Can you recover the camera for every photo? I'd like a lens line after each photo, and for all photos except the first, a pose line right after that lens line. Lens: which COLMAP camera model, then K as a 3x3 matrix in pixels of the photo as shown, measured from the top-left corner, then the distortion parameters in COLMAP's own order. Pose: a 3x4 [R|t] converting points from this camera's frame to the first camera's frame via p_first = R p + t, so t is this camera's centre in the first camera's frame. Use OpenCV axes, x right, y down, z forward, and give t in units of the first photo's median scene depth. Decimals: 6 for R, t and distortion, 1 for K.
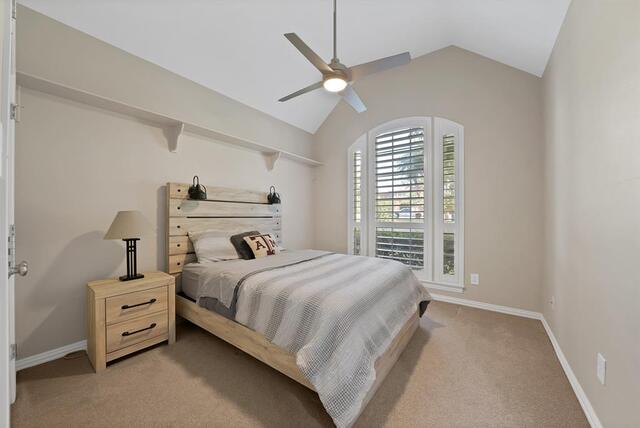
lens RADIAL K [[230.5, 0, 319.5], [0, 230.5, 217.1], [0, 0, 1]] dist [-0.023120, -0.000022]
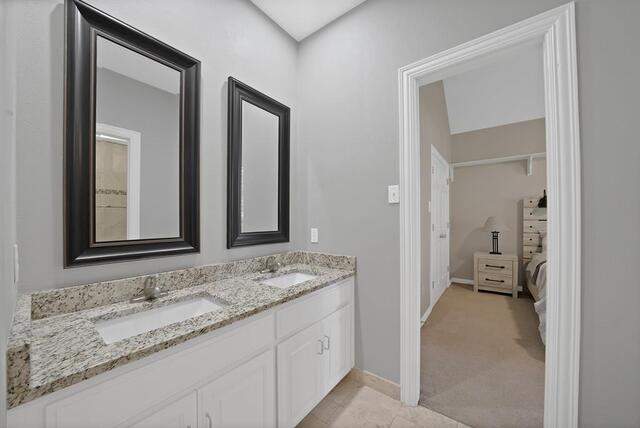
lens RADIAL K [[230.5, 0, 319.5], [0, 230.5, 217.1], [0, 0, 1]] dist [-0.023120, -0.000022]
pose [[-0.017369, -0.010092, -0.999798, 0.871027], [-0.001185, 0.999949, -0.010072, -0.003401], [0.999848, 0.001010, -0.017380, -0.326357]]
